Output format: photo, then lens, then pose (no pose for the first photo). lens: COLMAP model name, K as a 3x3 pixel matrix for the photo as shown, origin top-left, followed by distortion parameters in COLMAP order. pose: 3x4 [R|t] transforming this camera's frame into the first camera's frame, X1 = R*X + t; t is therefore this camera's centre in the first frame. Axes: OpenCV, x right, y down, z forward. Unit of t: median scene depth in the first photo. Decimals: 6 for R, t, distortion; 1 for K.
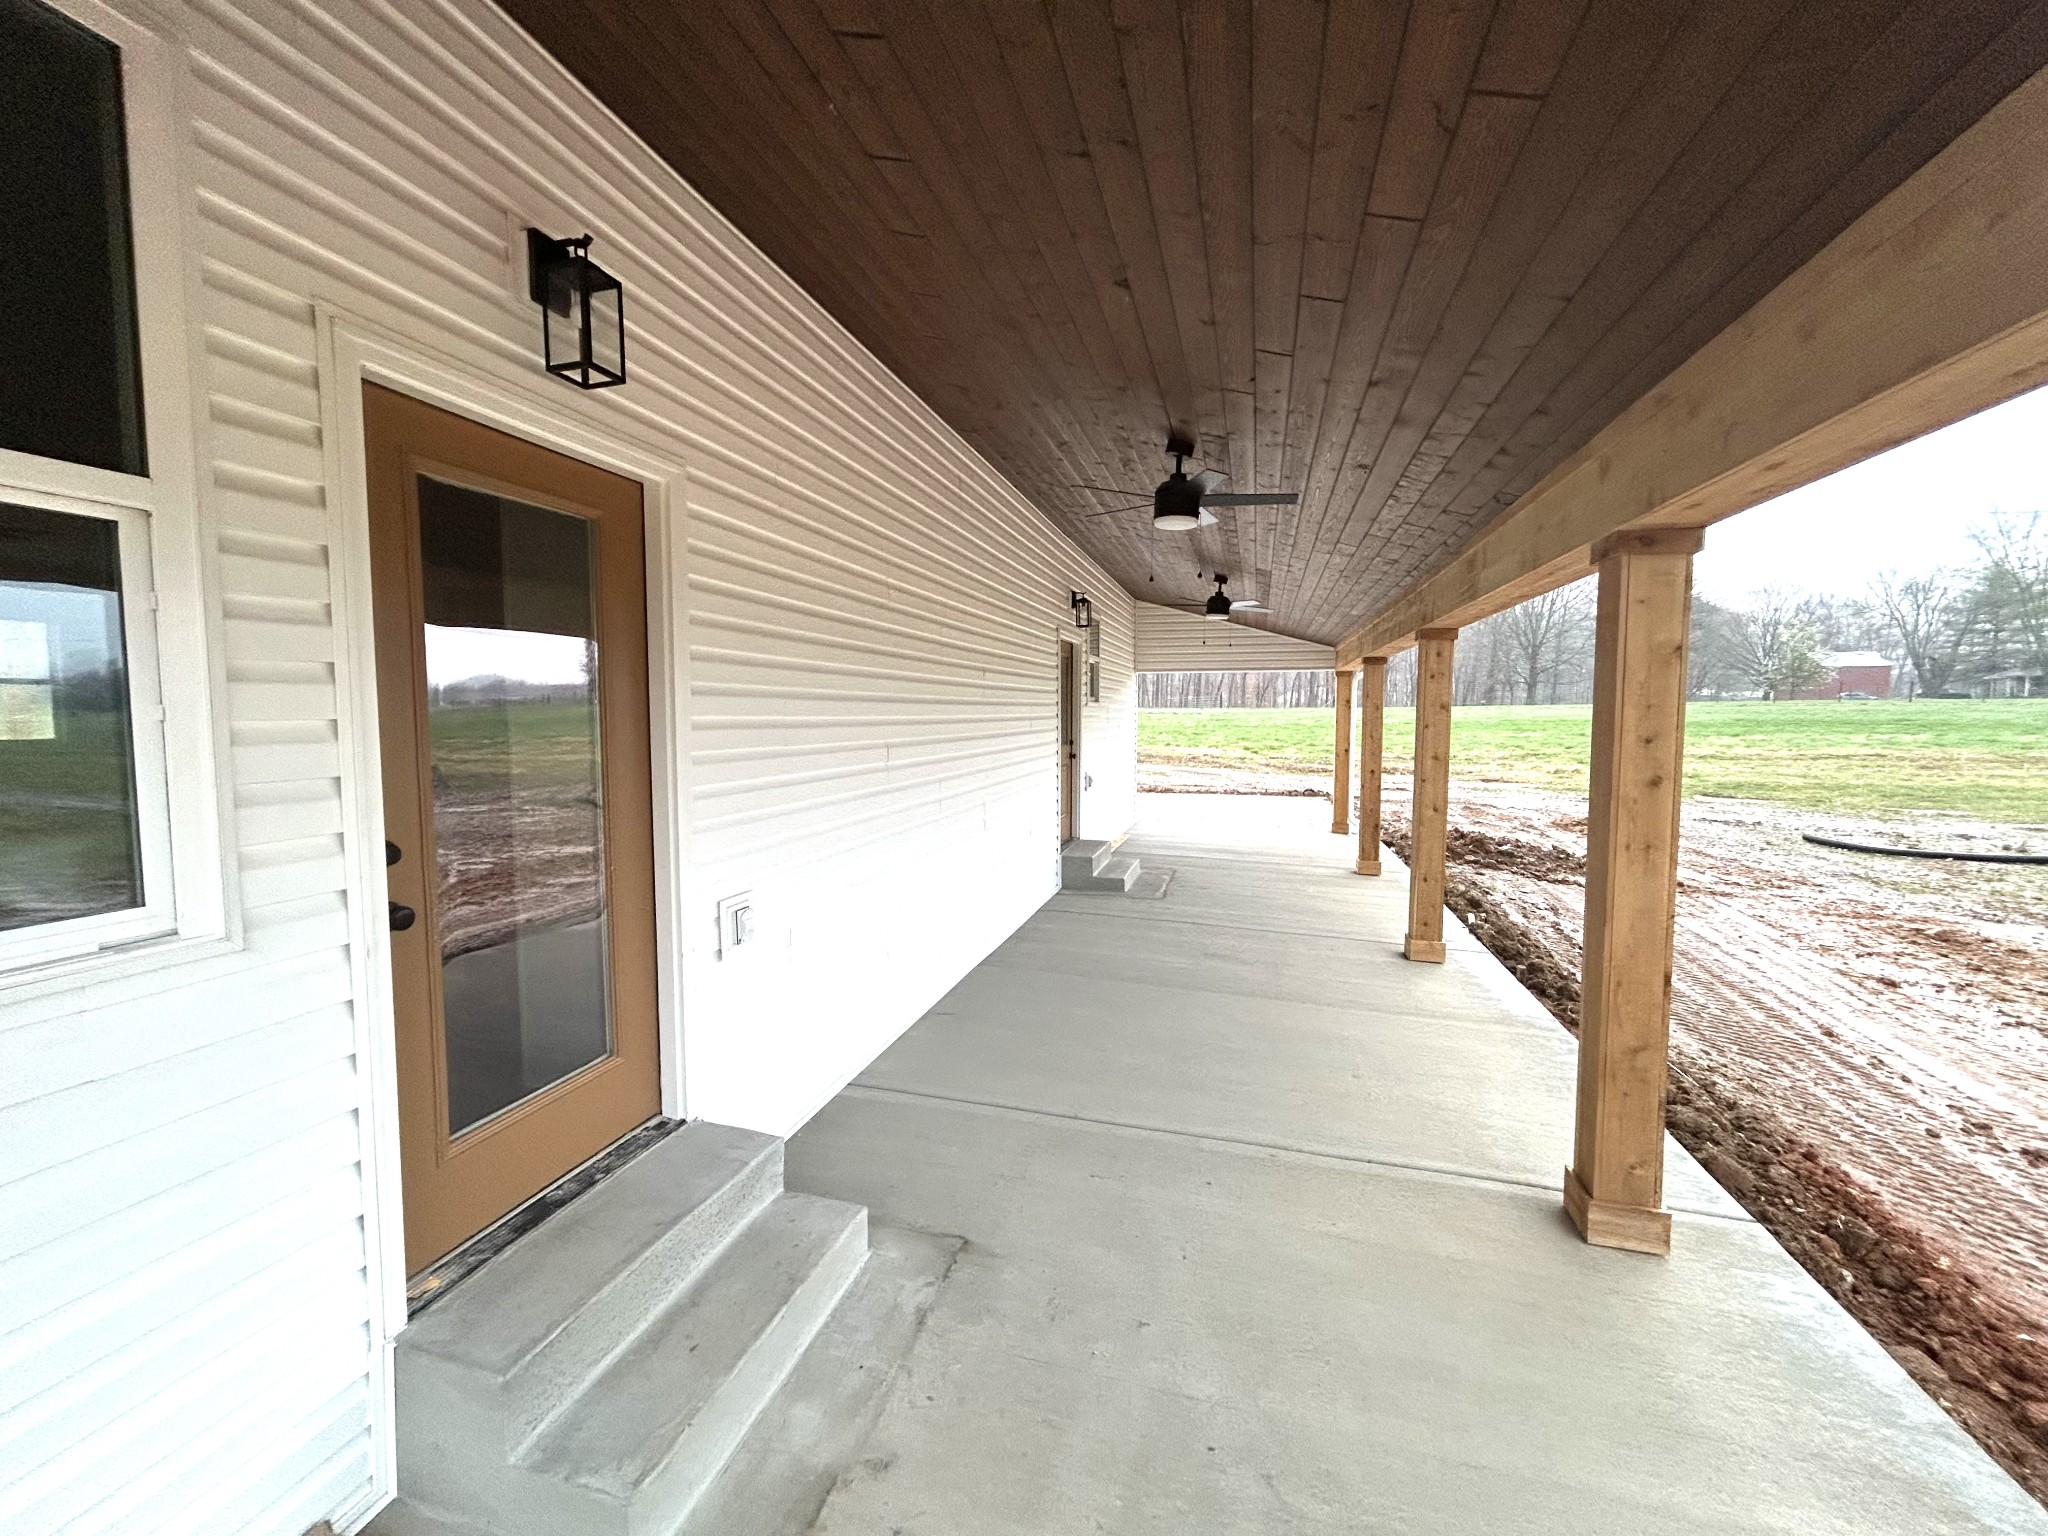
lens RADIAL K [[816.1, 0, 1026.5], [0, 816.1, 765.0], [0, 0, 1]] dist [0.015130, -0.000172]
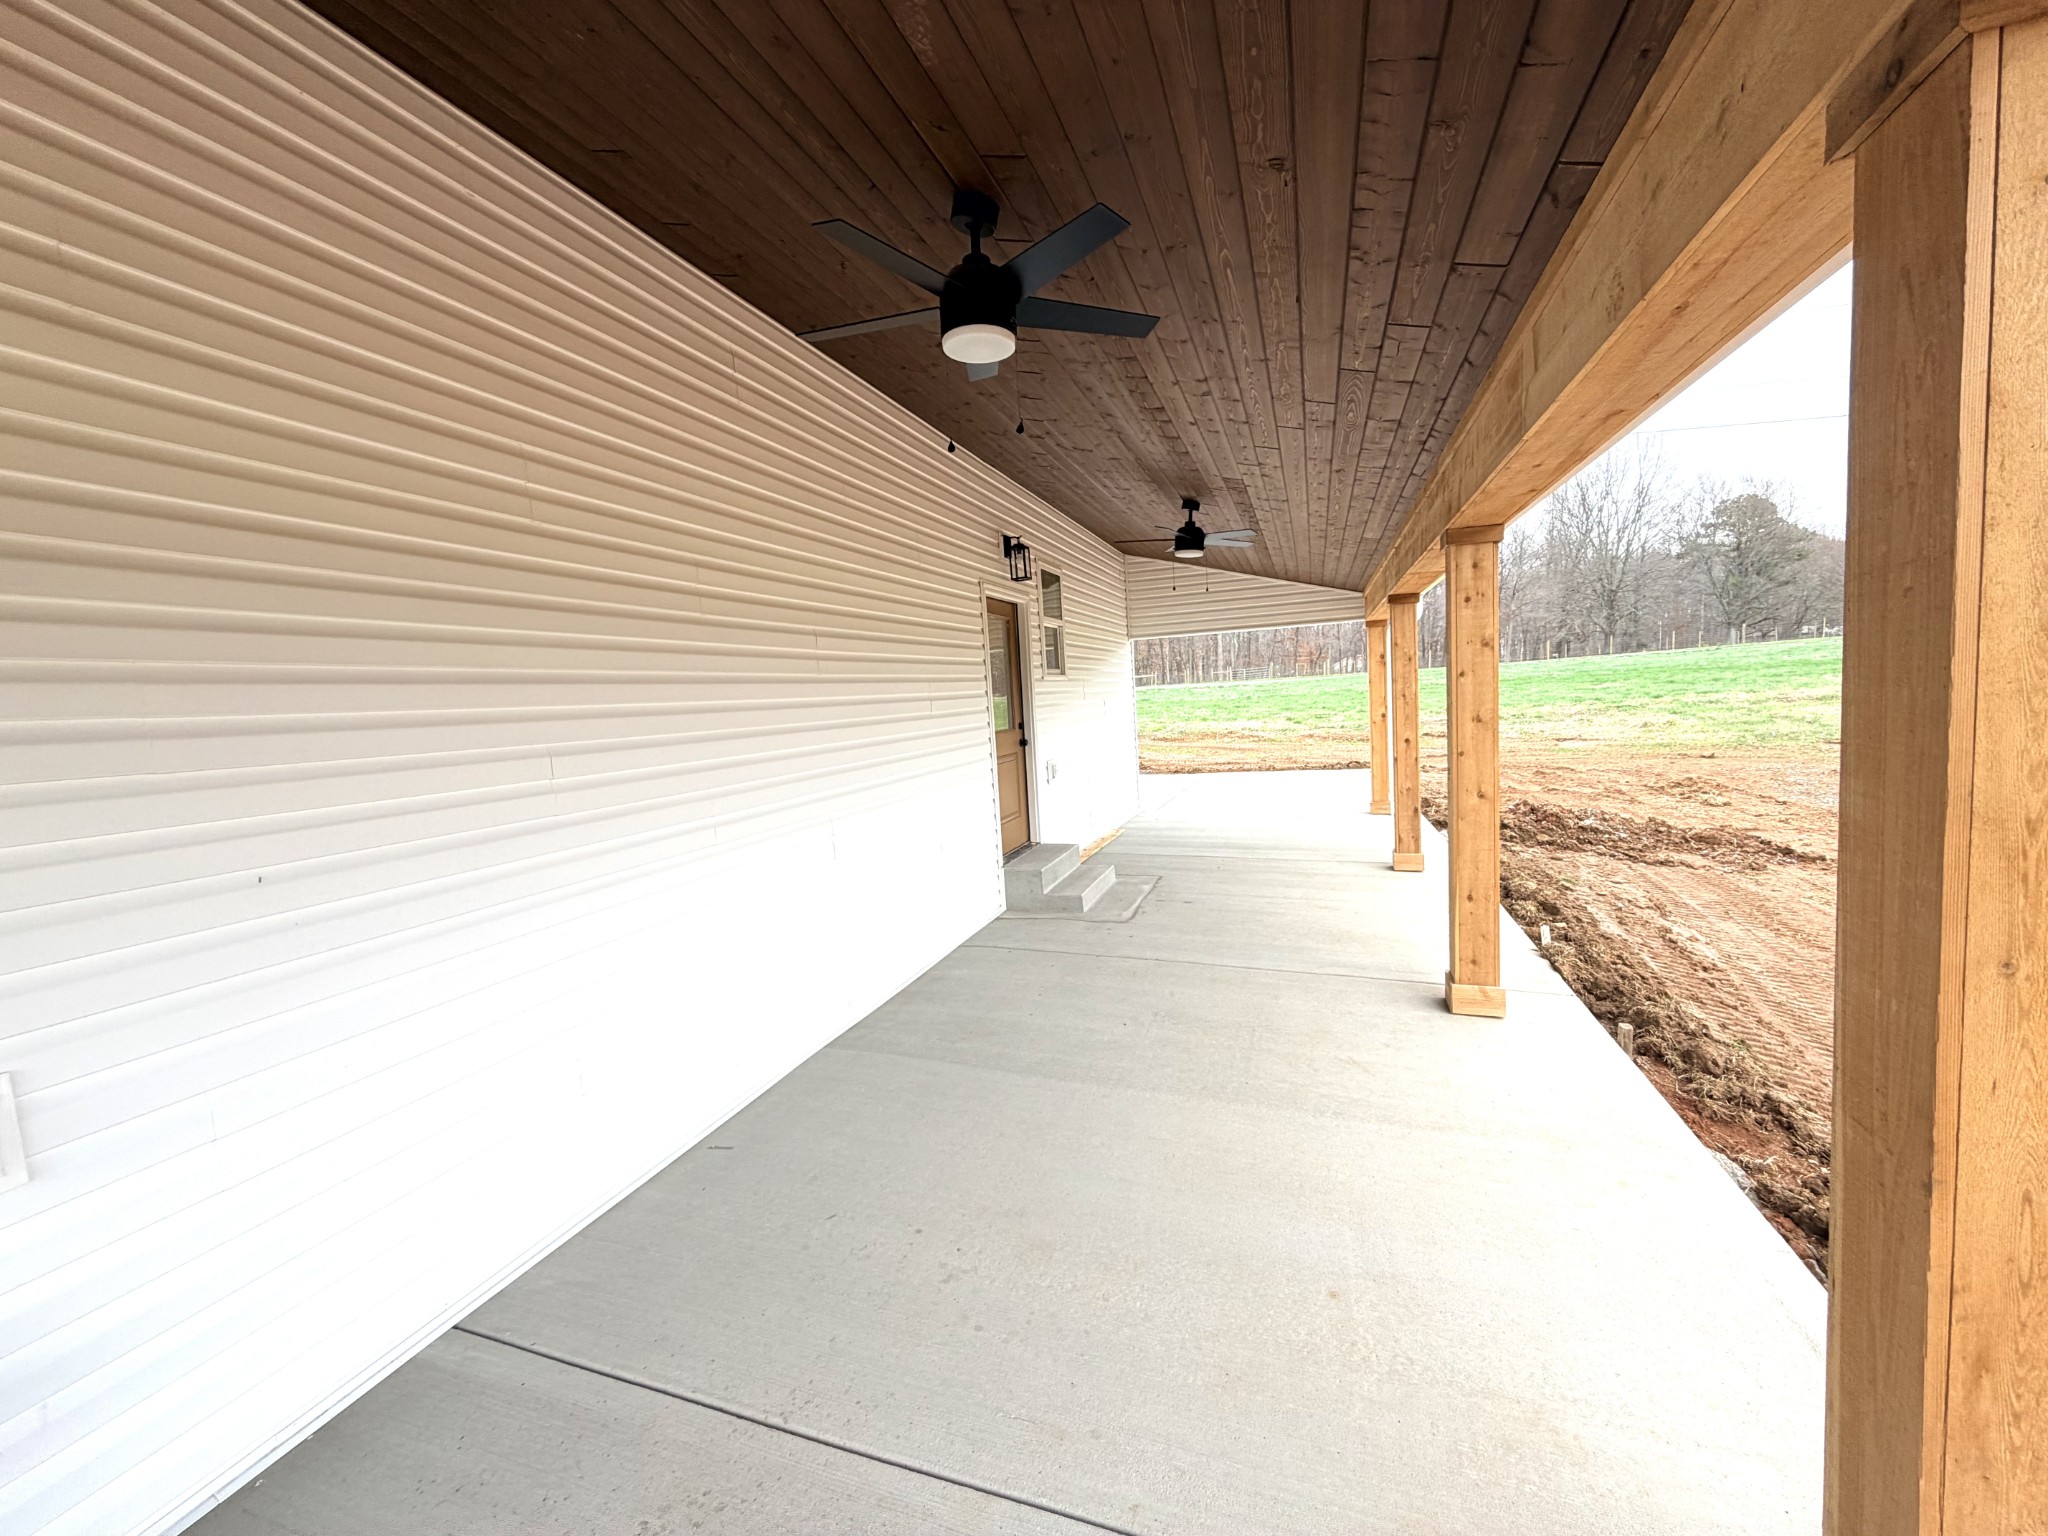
lens RADIAL K [[816.1, 0, 1017.8], [0, 816.1, 769.9], [0, 0, 1]] dist [0.015130, -0.000172]
pose [[0.995691, -0.054330, -0.075155, 0.115612], [0.056142, 0.998176, 0.022208, -0.002315], [0.073811, -0.026331, 0.996925, 0.201192]]
